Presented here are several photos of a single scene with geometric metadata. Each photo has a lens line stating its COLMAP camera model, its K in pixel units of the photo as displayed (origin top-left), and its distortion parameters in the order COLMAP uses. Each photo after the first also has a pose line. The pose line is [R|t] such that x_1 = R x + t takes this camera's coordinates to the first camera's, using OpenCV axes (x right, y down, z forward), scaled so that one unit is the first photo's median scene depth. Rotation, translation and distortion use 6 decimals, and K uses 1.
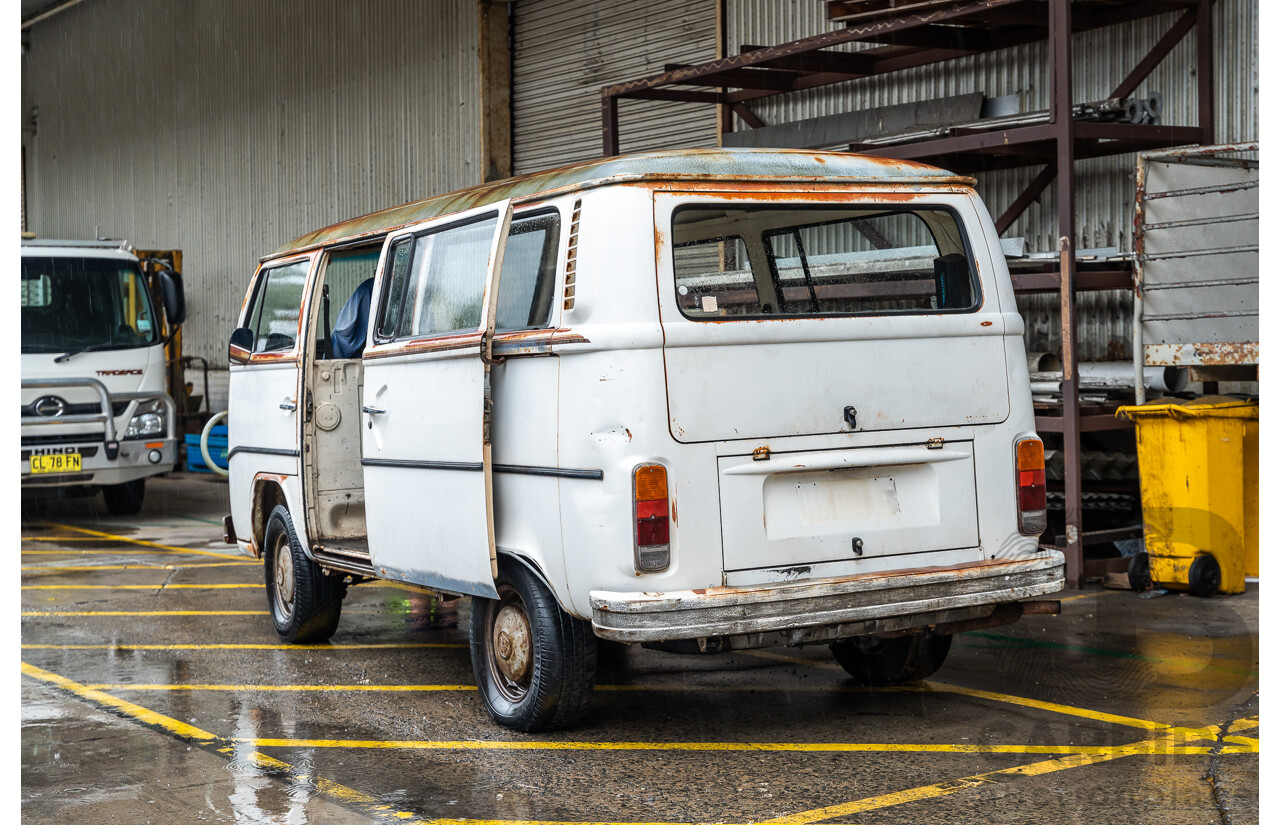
lens RADIAL K [[1893.3, 0, 640.0], [0, 1893.3, 412.5], [0, 0, 1]] dist [0.084056, -0.020689]
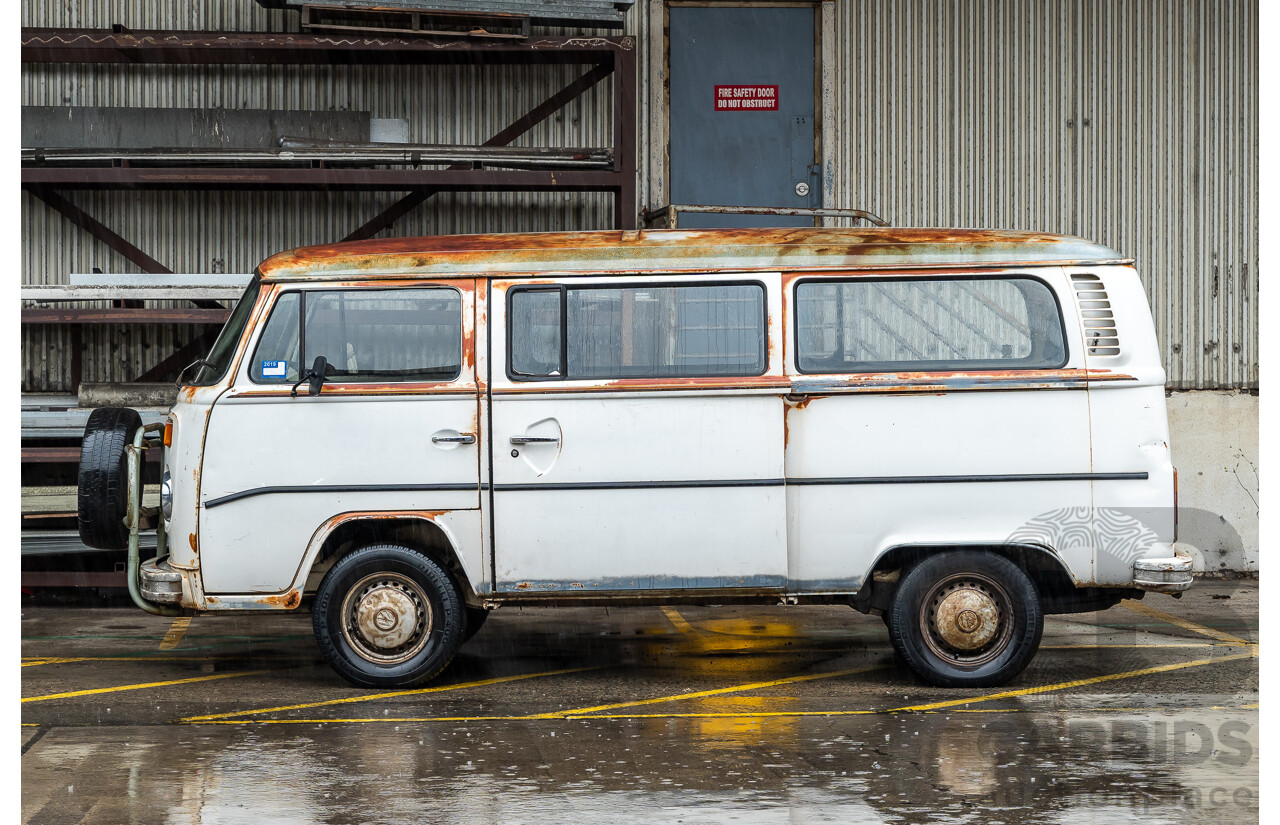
lens RADIAL K [[3349.4, 0, 644.1], [0, 3349.4, 447.3], [0, 0, 1]] dist [0.107736, 0.002363]
pose [[0.501216, -0.010165, 0.865263, -2.187653], [0.020929, 0.999781, -0.000378, 0.005011], [-0.865069, 0.018299, 0.501319, 0.076722]]
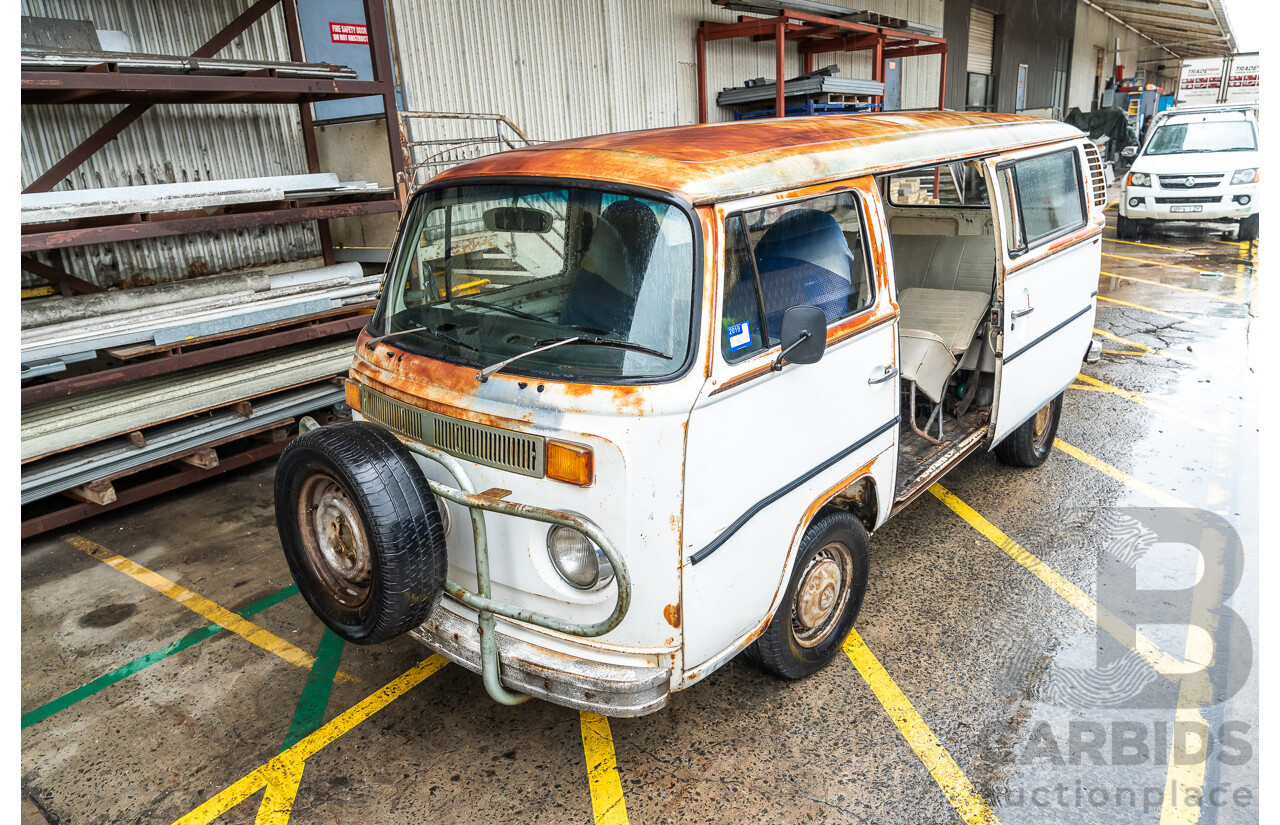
lens RADIAL K [[822.1, 0, 642.2], [0, 822.1, 412.7], [0, 0, 1]] dist [-0.001847, -0.000865]
pose [[-0.341900, -0.255451, 0.904350, -0.639961], [0.093219, 0.948379, 0.303130, -0.141980], [-0.935101, 0.187943, -0.300438, 1.629361]]
